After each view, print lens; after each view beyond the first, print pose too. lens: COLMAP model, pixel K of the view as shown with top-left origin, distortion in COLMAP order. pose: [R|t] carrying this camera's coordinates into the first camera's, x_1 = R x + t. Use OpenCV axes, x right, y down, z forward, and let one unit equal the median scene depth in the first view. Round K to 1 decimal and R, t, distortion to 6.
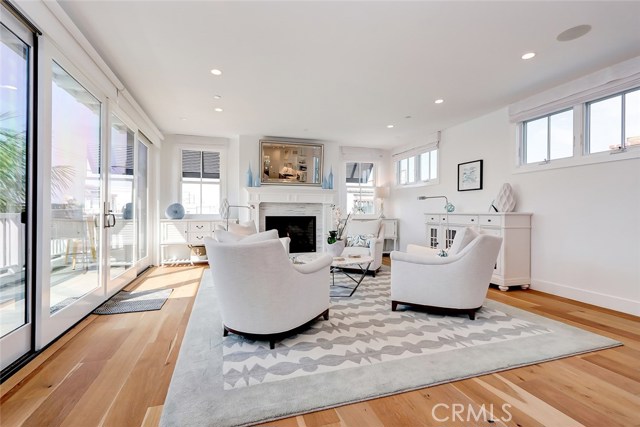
lens RADIAL K [[296.2, 0, 317.9], [0, 296.2, 205.3], [0, 0, 1]] dist [0.001595, 0.000240]
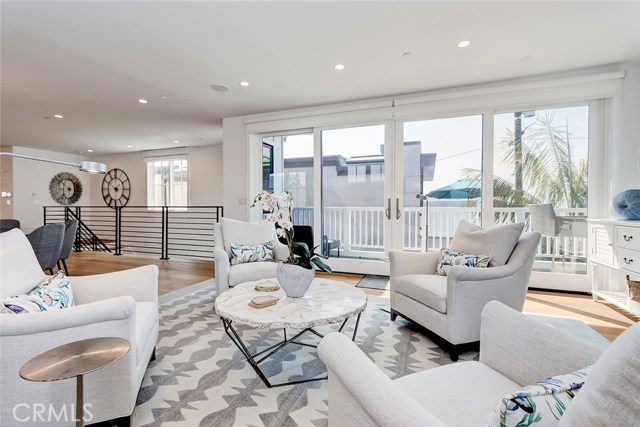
lens RADIAL K [[294.0, 0, 315.6], [0, 294.0, 212.6], [0, 0, 1]] dist [0.001388, 0.000183]
pose [[-0.633362, 0.011886, -0.773764, 0.296906], [0.021201, 0.999773, -0.001996, 0.024766], [0.773565, -0.017669, -0.633470, 0.954566]]
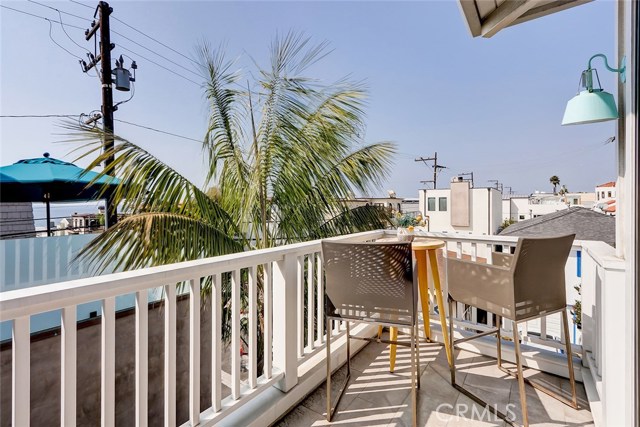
lens RADIAL K [[296.2, 0, 317.9], [0, 296.2, 205.3], [0, 0, 1]] dist [0.001595, 0.000240]
pose [[0.576655, 0.000833, -0.816988, -0.556265], [0.020756, 0.999662, 0.015670, -0.033654], [0.816724, -0.025994, 0.576442, 0.703453]]
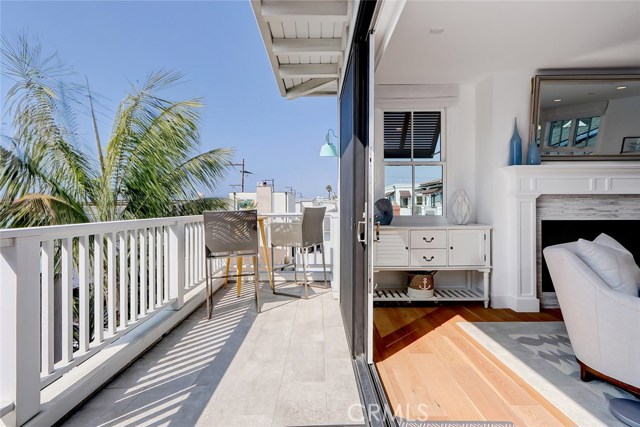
lens RADIAL K [[296.2, 0, 317.9], [0, 296.2, 205.3], [0, 0, 1]] dist [0.001595, 0.000240]
pose [[0.948407, -0.004955, -0.317017, -0.439463], [0.009719, 0.999862, 0.013448, -0.001020], [0.316907, -0.015835, 0.948325, 0.413847]]
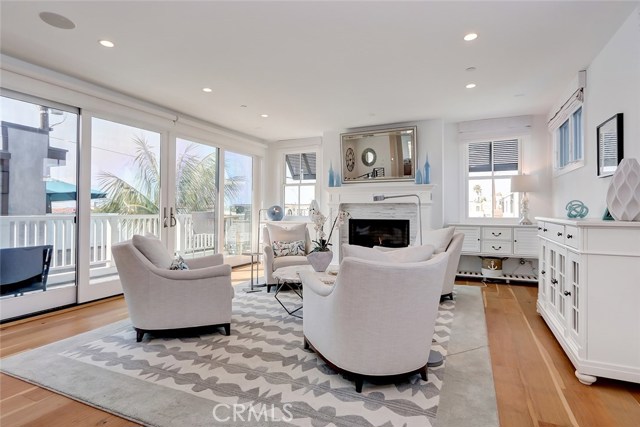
lens RADIAL K [[338.1, 0, 317.7], [0, 338.1, 211.5], [0, 0, 1]] dist [-0.000928, 0.000586]
pose [[0.736329, 0.000825, -0.676624, 0.495355], [0.019946, 0.999538, 0.022924, -0.011991], [0.676330, -0.030375, 0.735972, 0.214194]]
